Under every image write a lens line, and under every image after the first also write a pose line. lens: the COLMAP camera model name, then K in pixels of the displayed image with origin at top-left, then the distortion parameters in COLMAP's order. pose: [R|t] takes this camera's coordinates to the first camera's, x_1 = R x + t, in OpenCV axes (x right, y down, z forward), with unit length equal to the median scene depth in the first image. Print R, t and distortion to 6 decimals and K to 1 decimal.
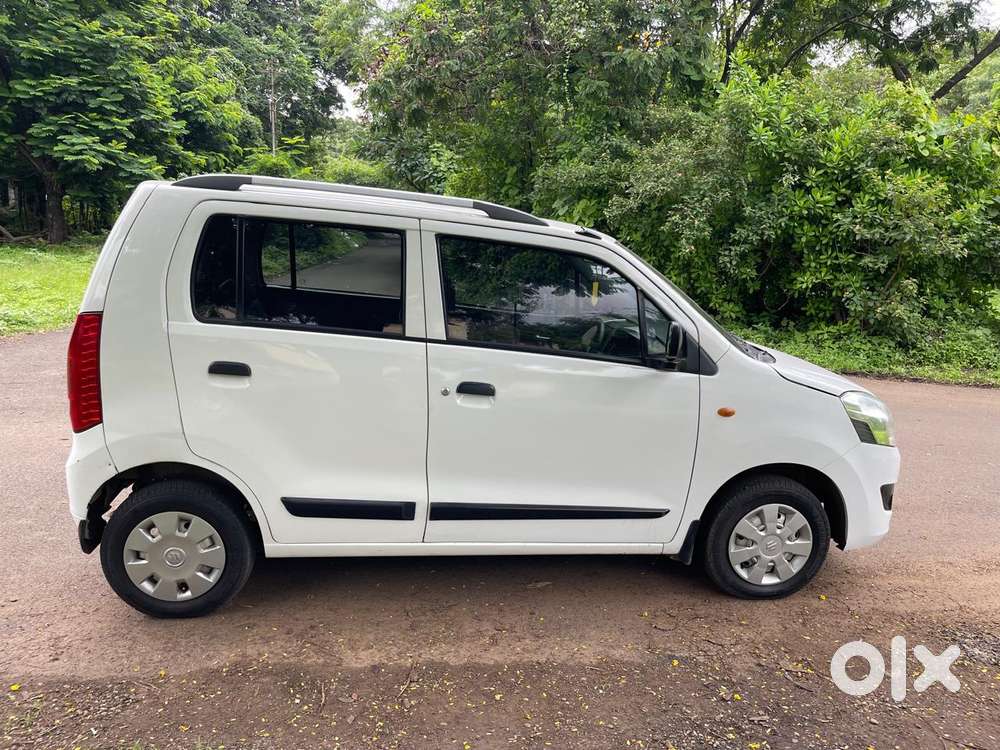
lens RADIAL K [[813.4, 0, 511.8], [0, 813.4, 380.9], [0, 0, 1]] dist [0.002258, -0.005981]
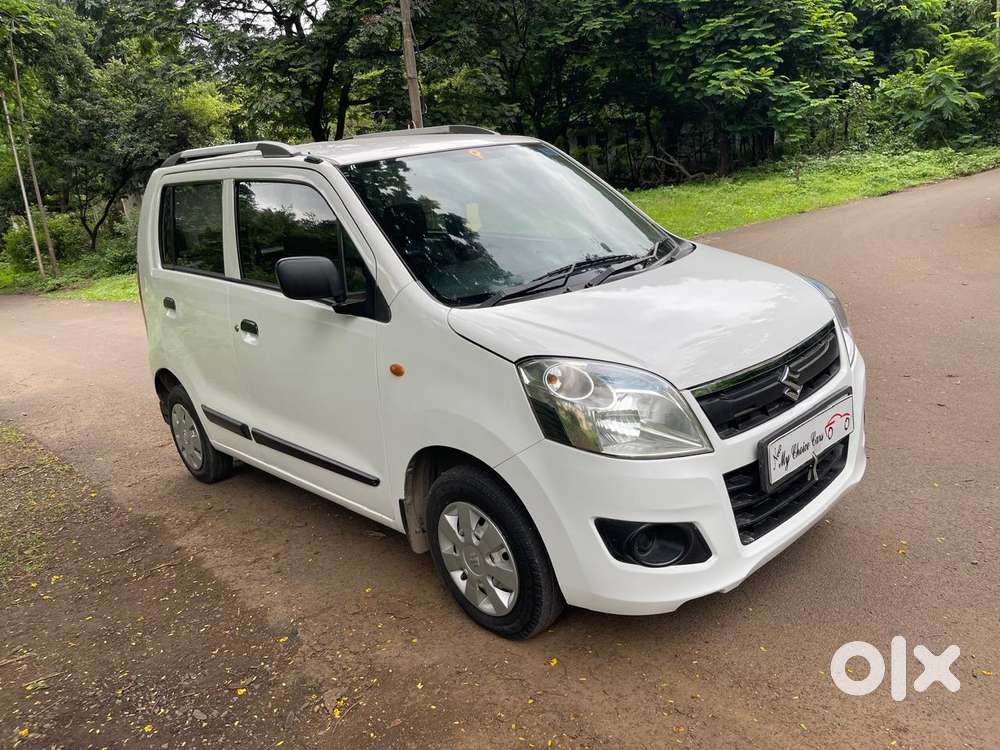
lens RADIAL K [[792.9, 0, 500.0], [0, 792.9, 375.0], [0, 0, 1]] dist [0.042228, -0.107877]
pose [[0.548753, 0.094774, -0.830595, 0.219421], [-0.012583, 0.994377, 0.105149, -0.008795], [0.835890, -0.047249, 0.546860, 0.154250]]
